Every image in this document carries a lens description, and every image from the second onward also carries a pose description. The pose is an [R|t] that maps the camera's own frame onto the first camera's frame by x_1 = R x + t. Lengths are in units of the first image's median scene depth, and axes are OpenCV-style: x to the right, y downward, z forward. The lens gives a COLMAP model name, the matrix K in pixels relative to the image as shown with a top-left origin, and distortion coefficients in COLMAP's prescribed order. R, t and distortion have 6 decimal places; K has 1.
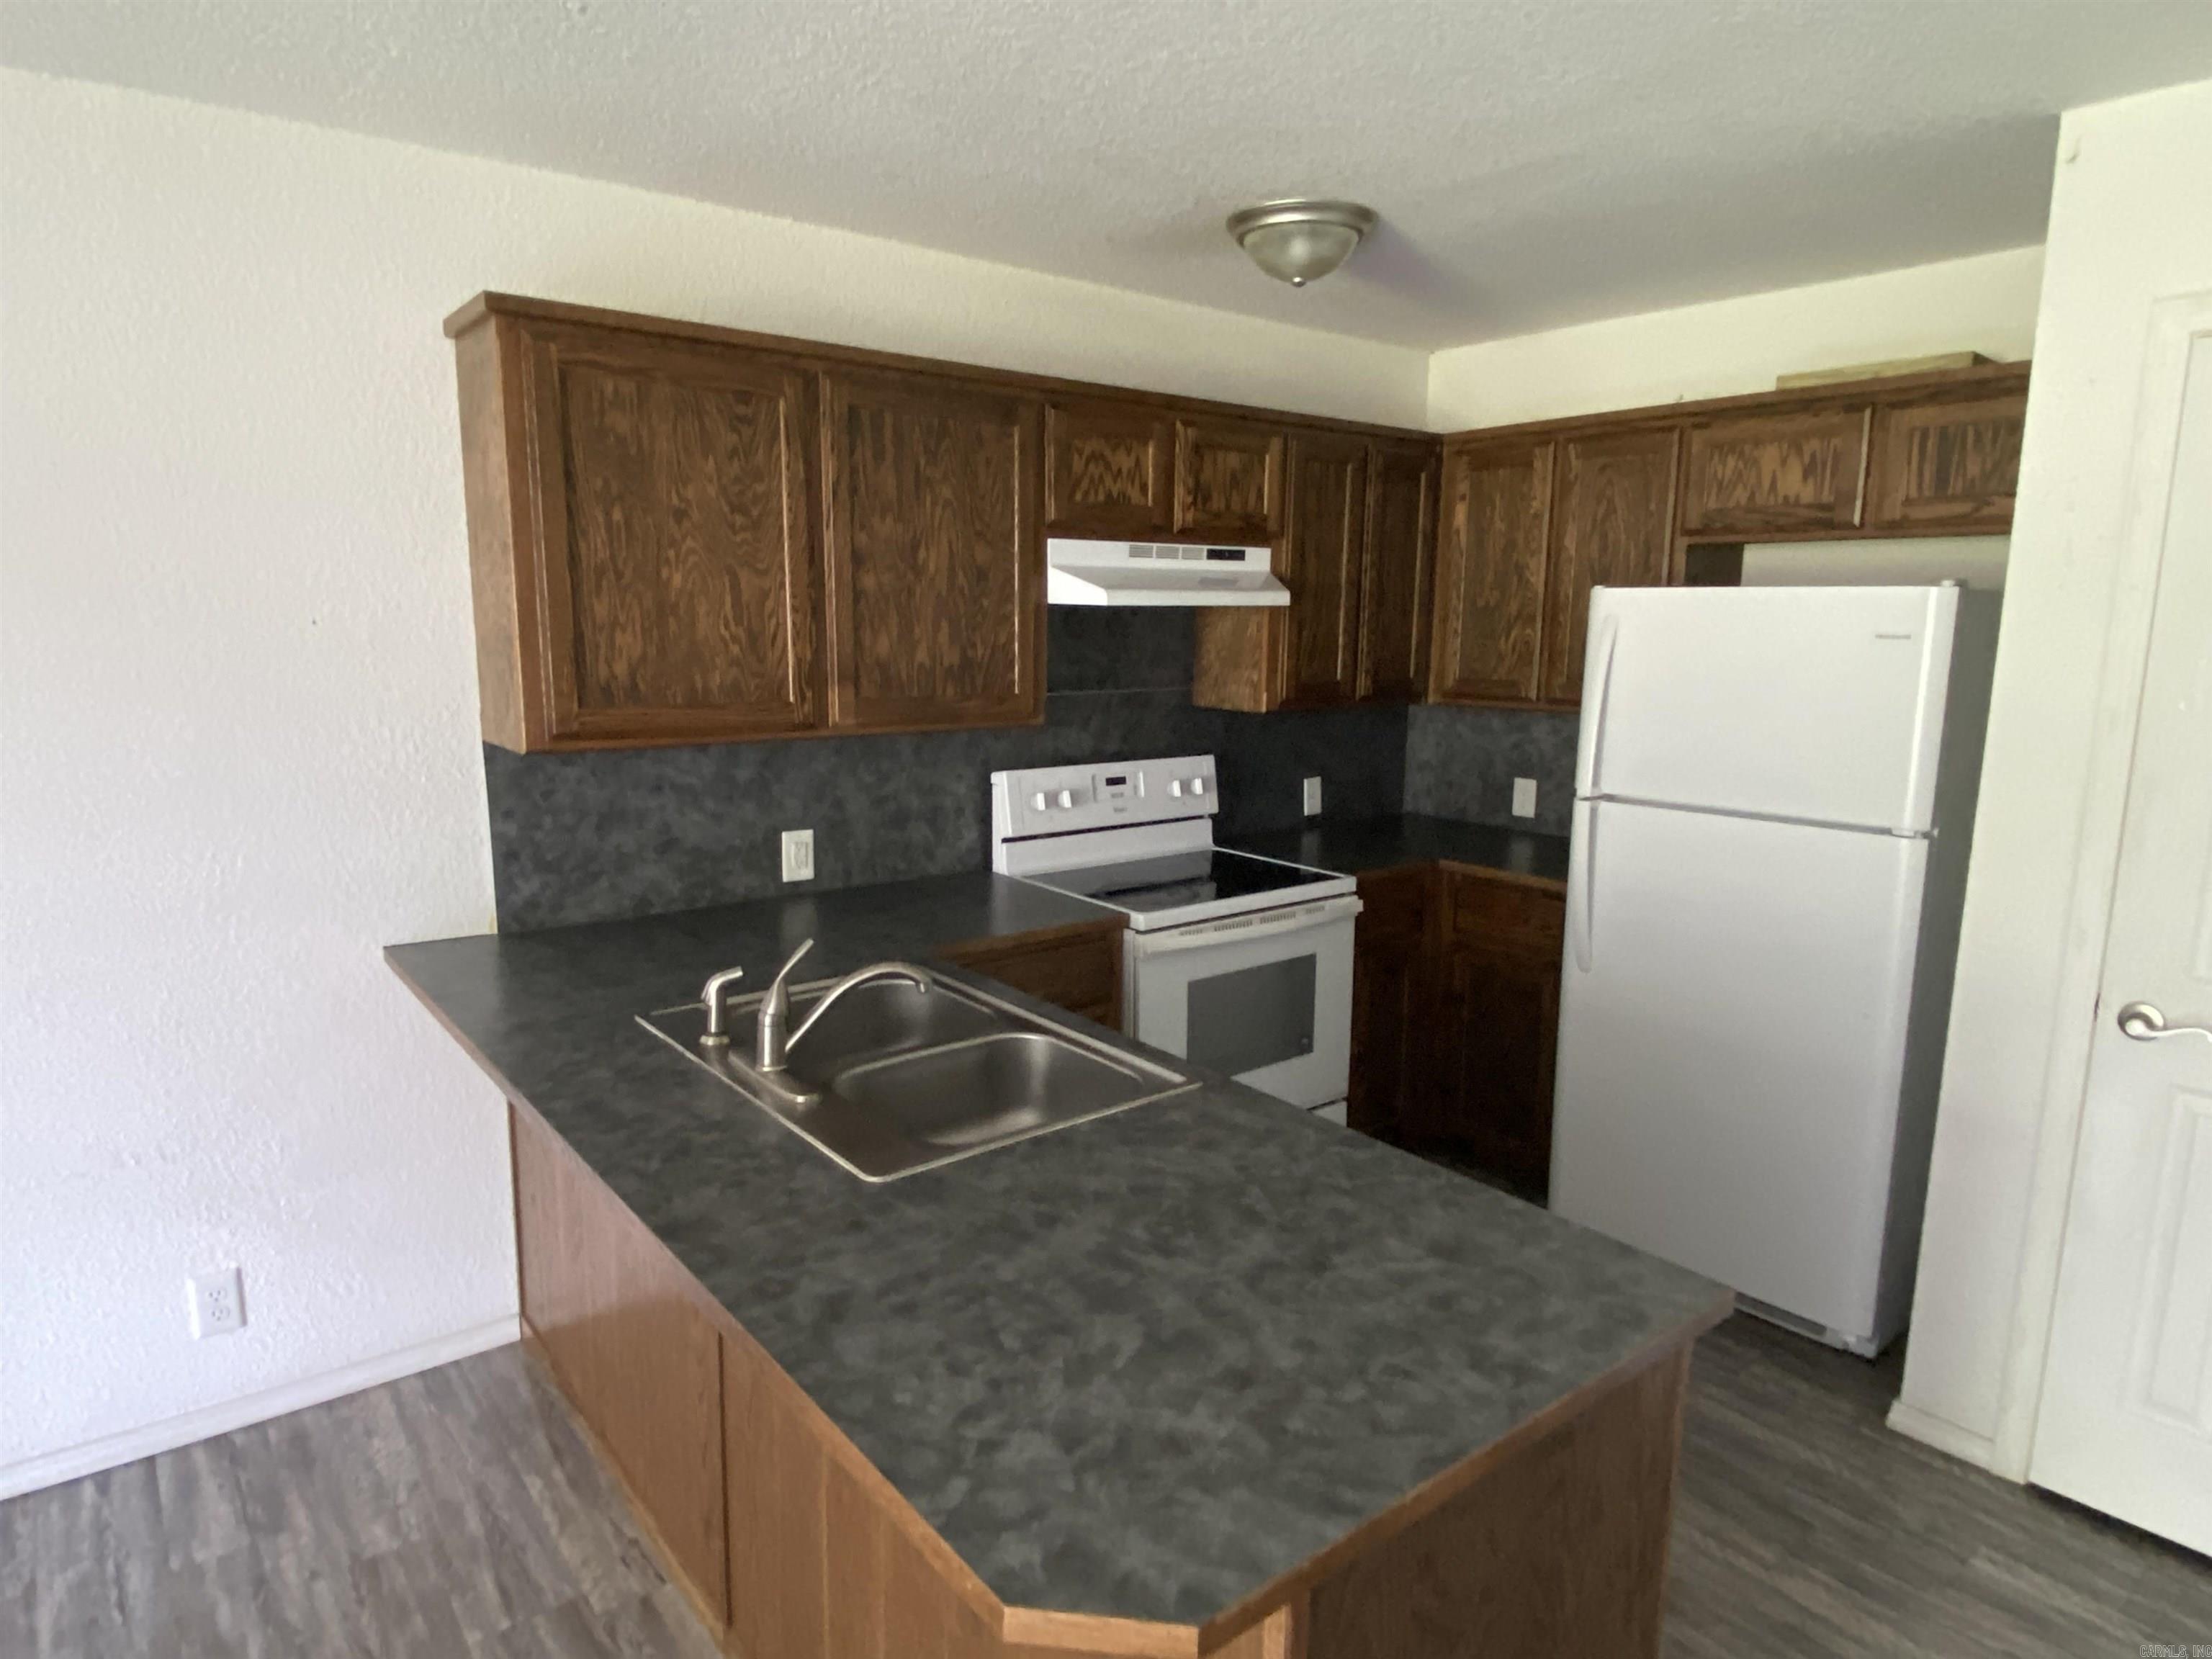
lens RADIAL K [[1276.6, 0, 1095.0], [0, 1276.6, 832.4], [0, 0, 1]] dist [0.053754, -0.052552]
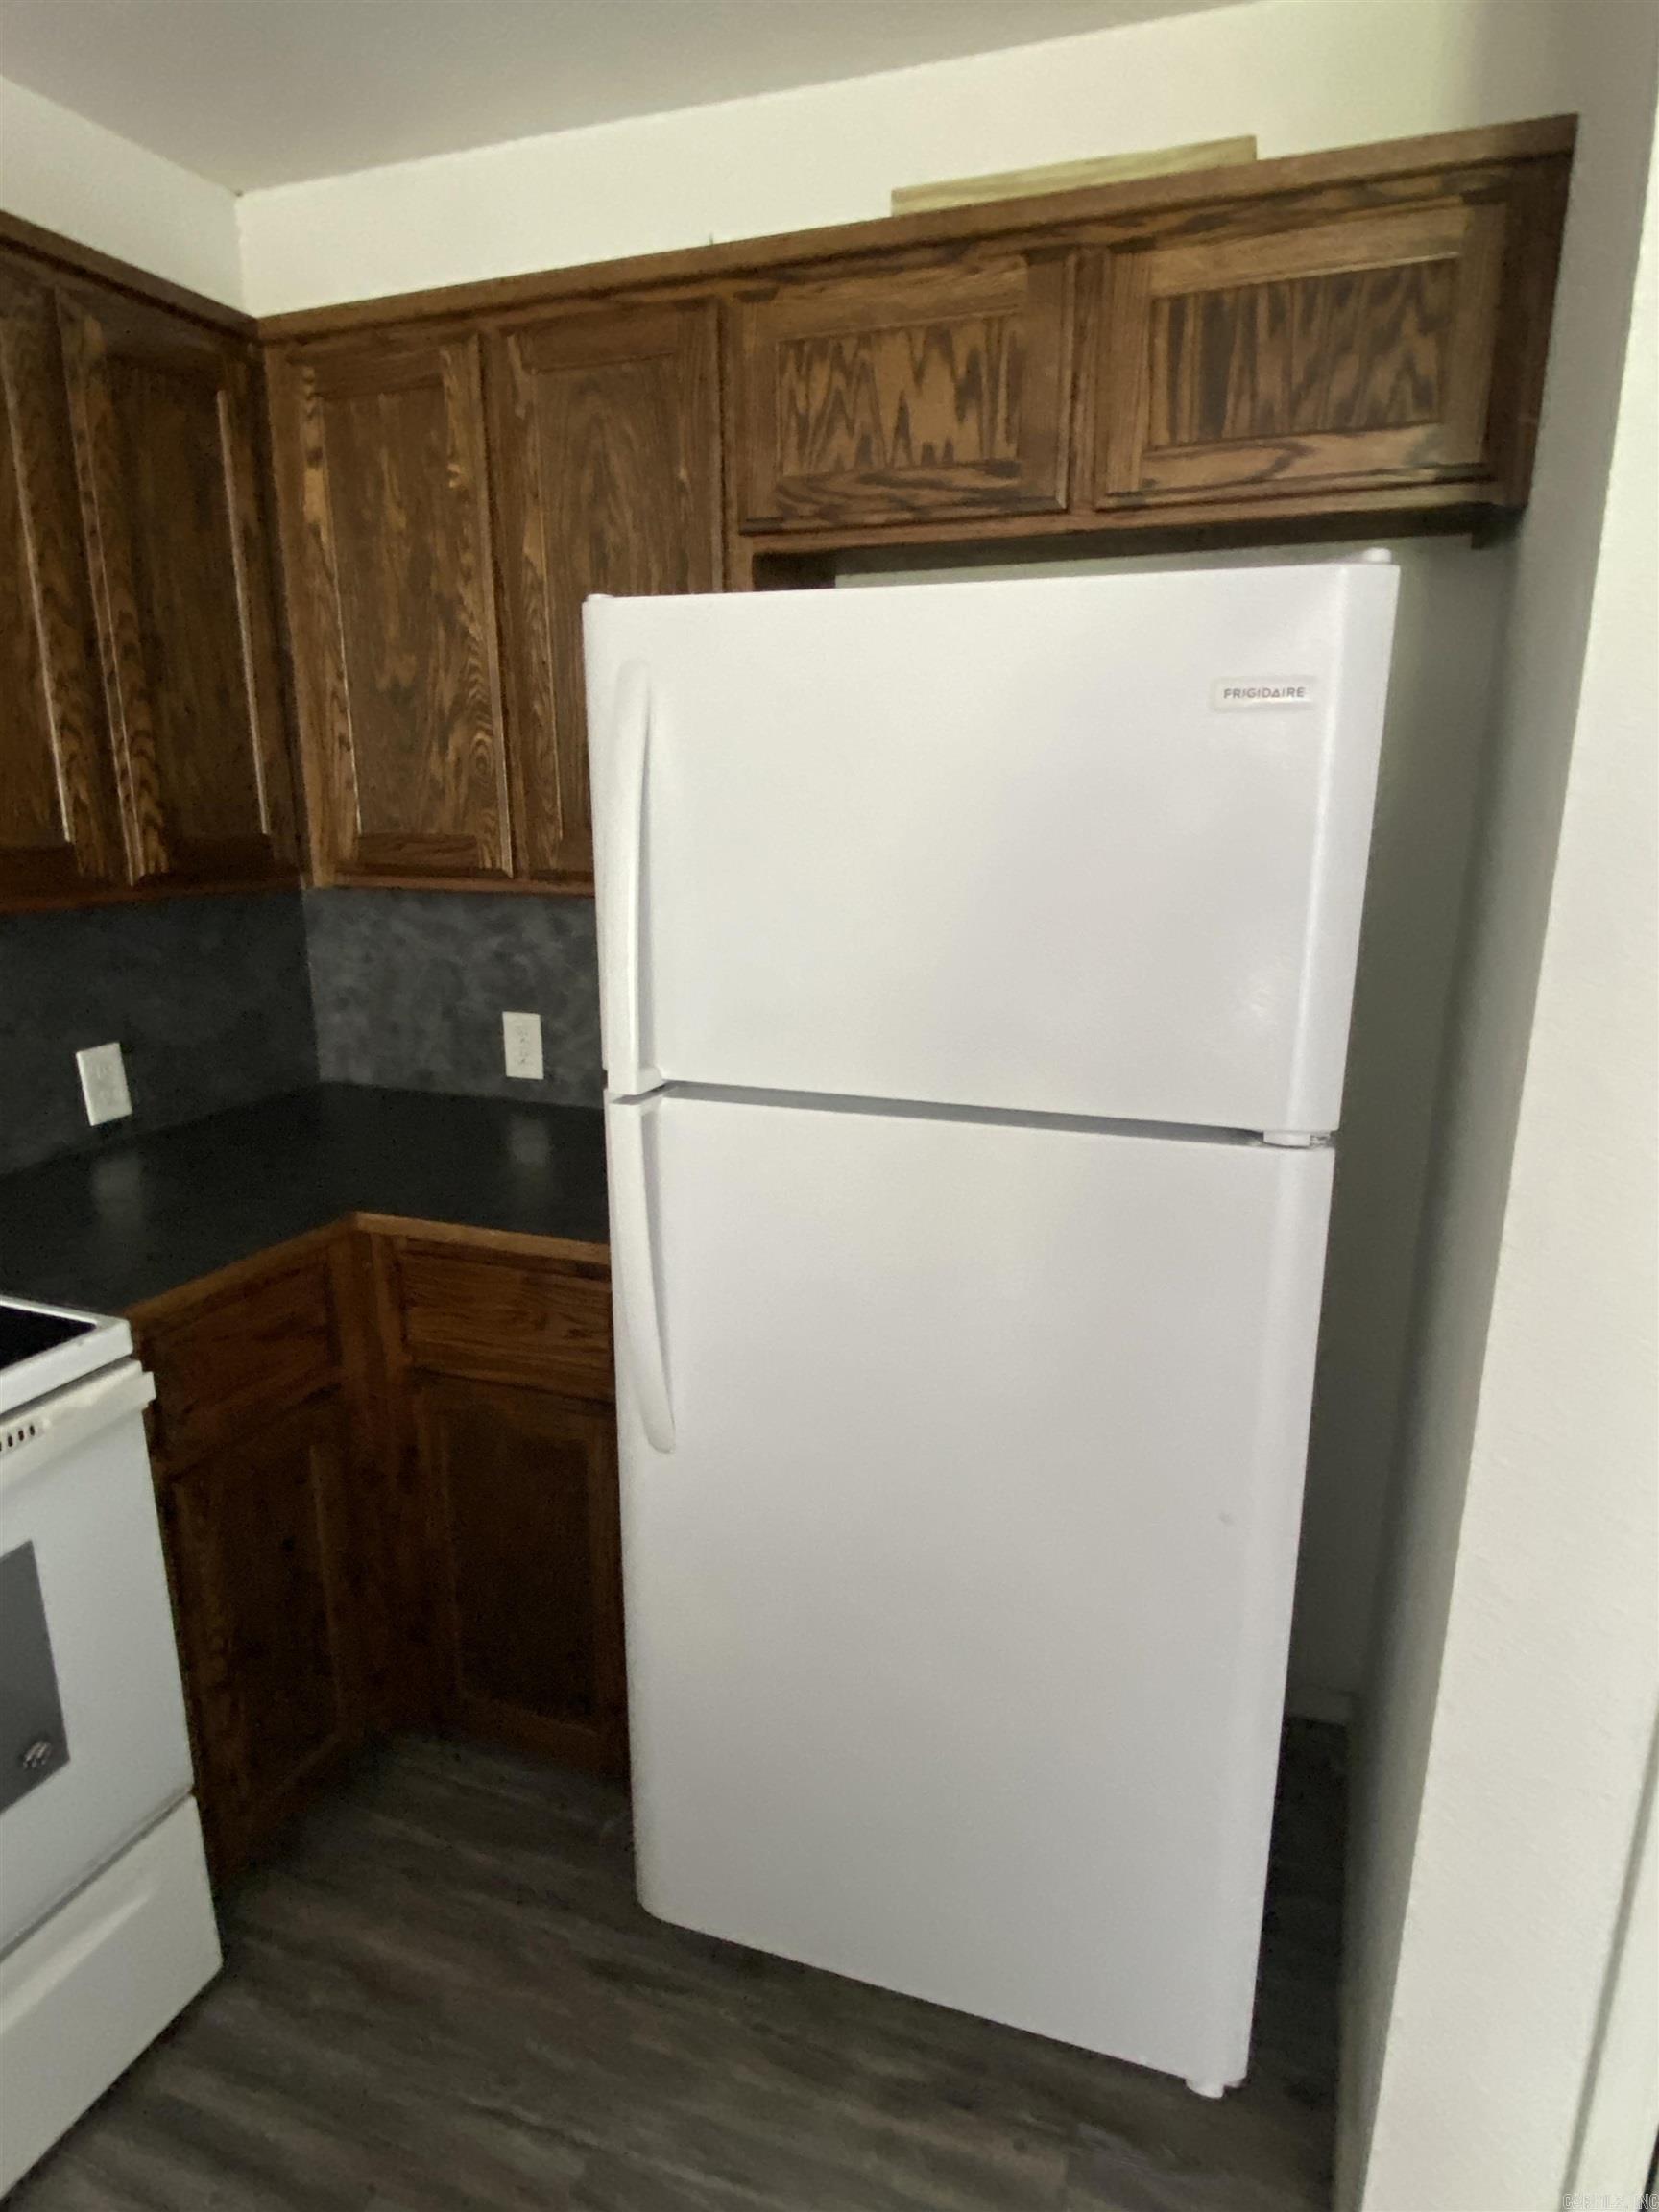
lens RADIAL K [[1259.8, 0, 842.4], [0, 1259.8, 1123.8], [0, 0, 1]] dist [0.038831, -0.053762]
pose [[0.854291, -0.135934, 0.501705, 0.217632], [0.090854, 0.989391, 0.113367, -0.056904], [-0.511793, -0.051266, 0.857578, 0.567514]]
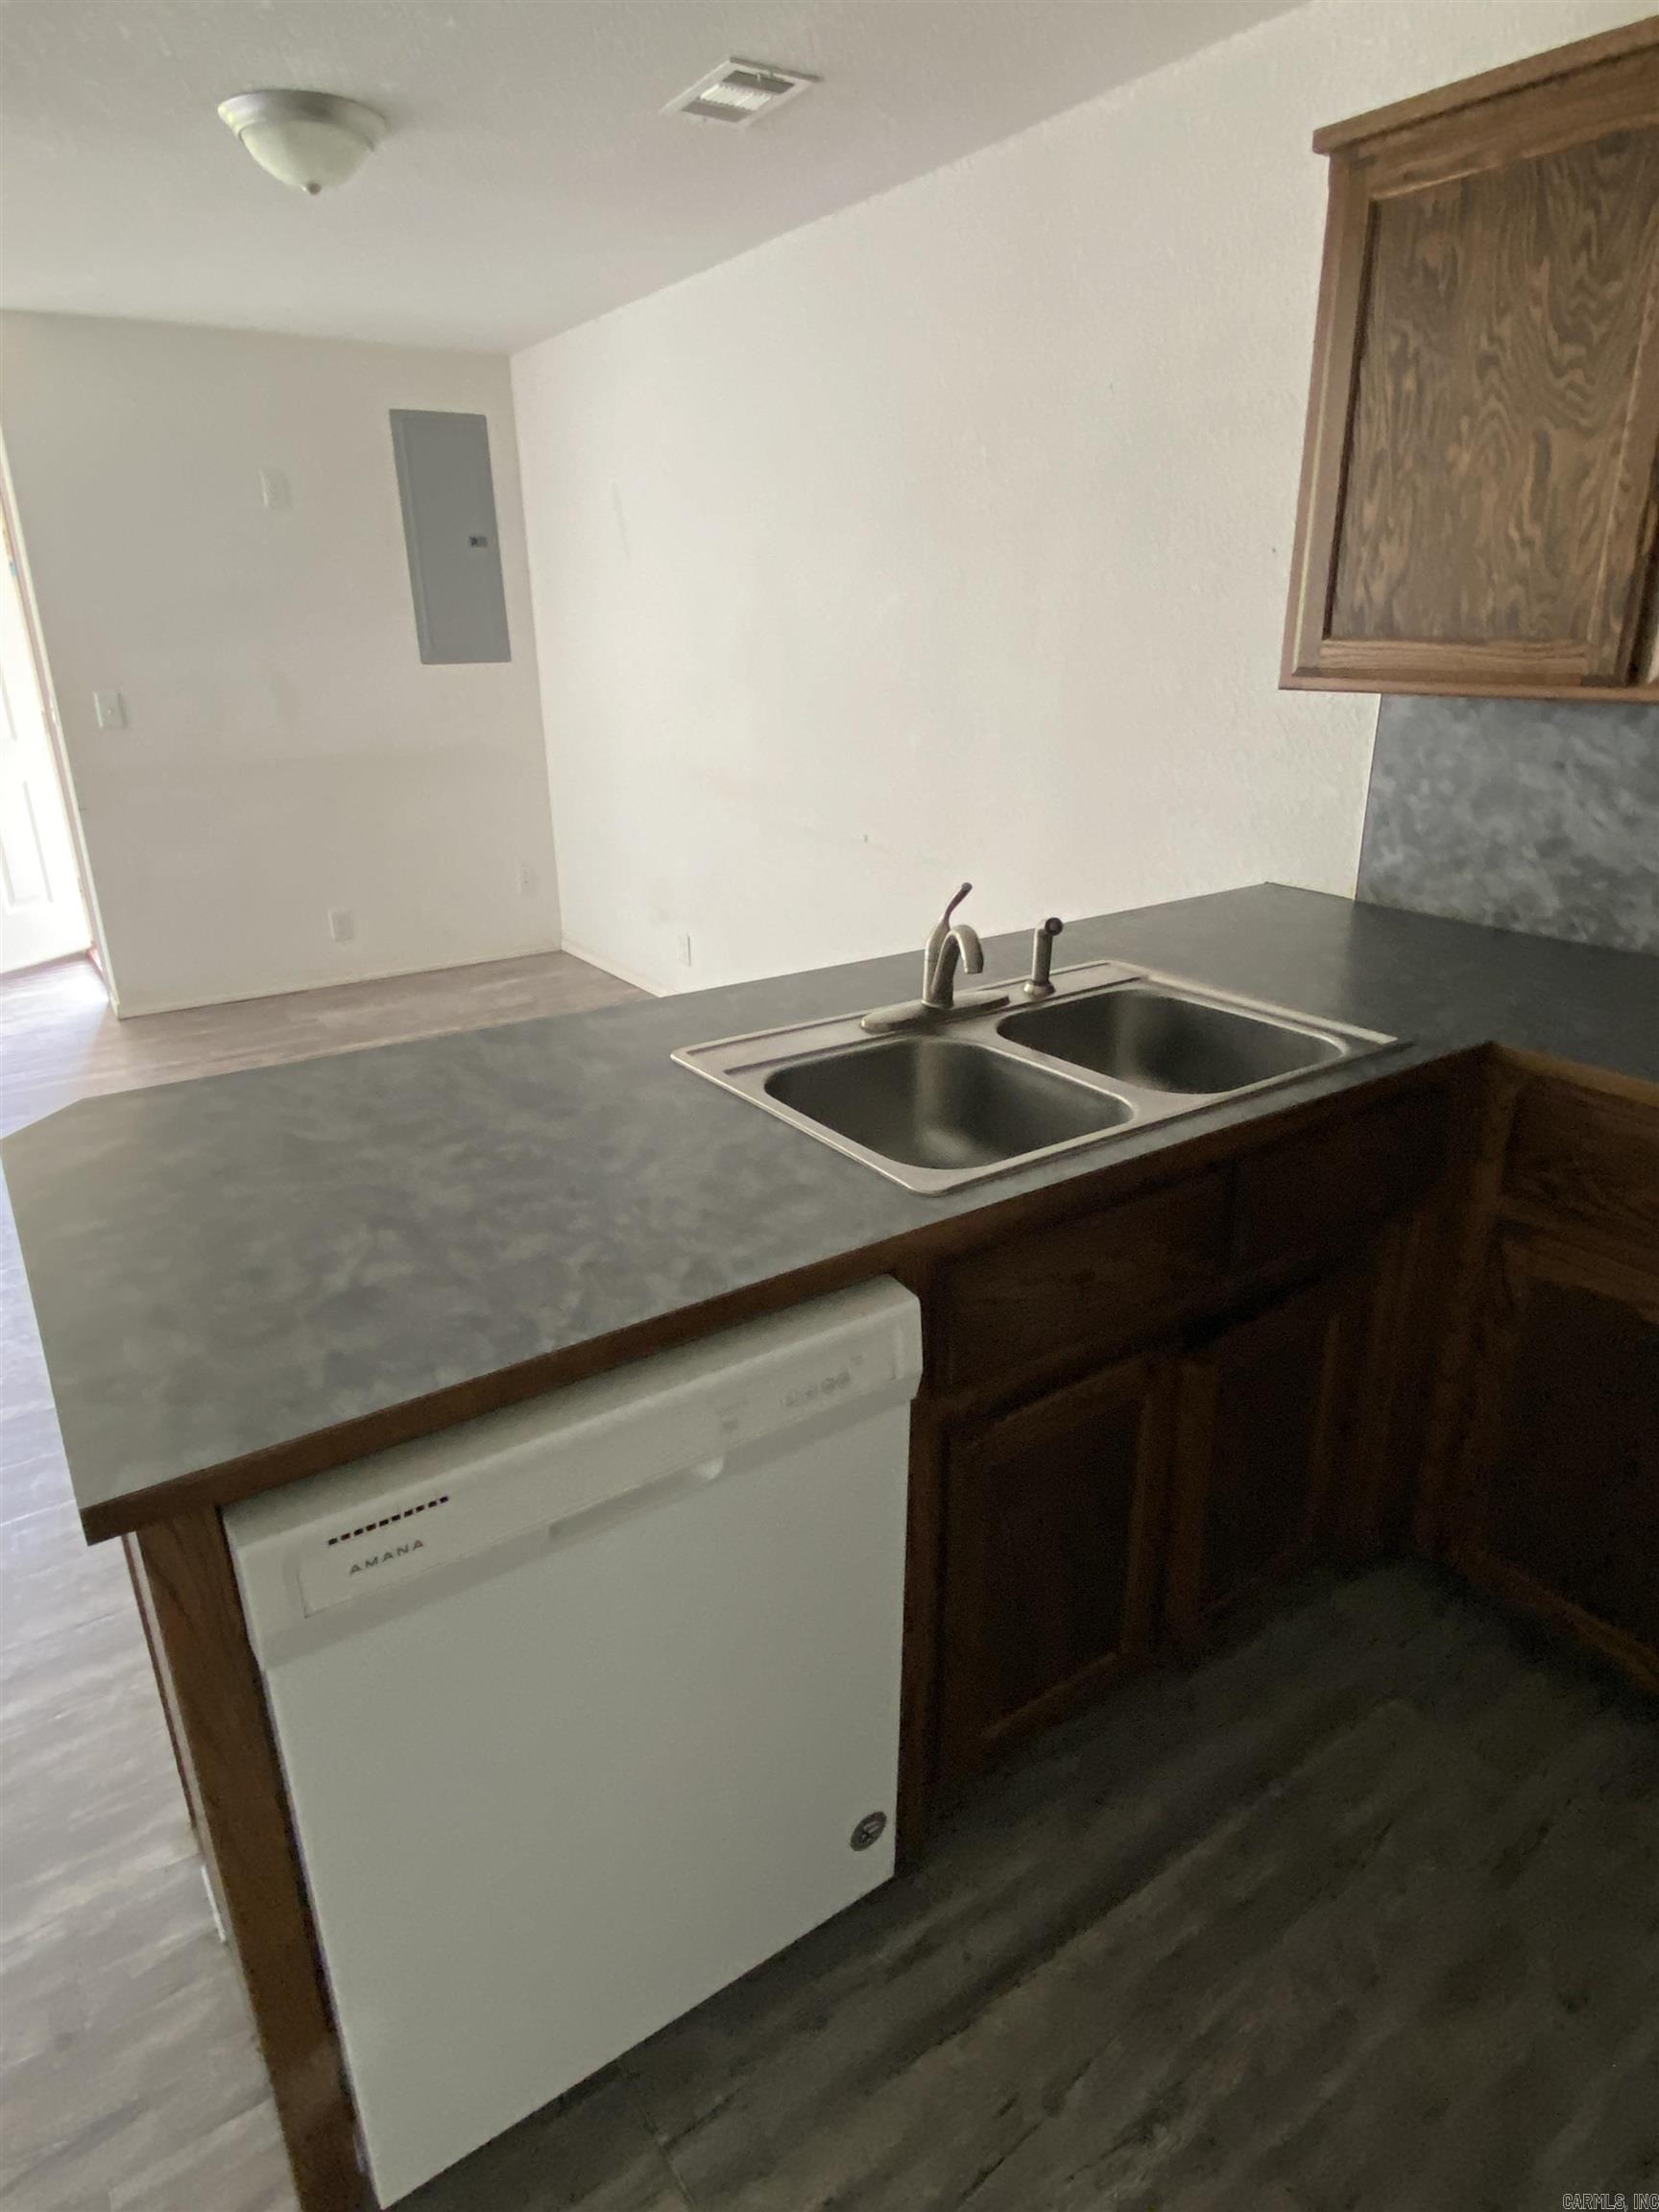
lens RADIAL K [[1276.6, 0, 832.5], [0, 1276.6, 1094.6], [0, 0, 1]] dist [0.053754, -0.052552]
pose [[-0.071924, 0.337933, -0.938418, 0.416880], [-0.155002, 0.925637, 0.345211, -0.046430], [0.985293, 0.170285, -0.014195, 0.561910]]
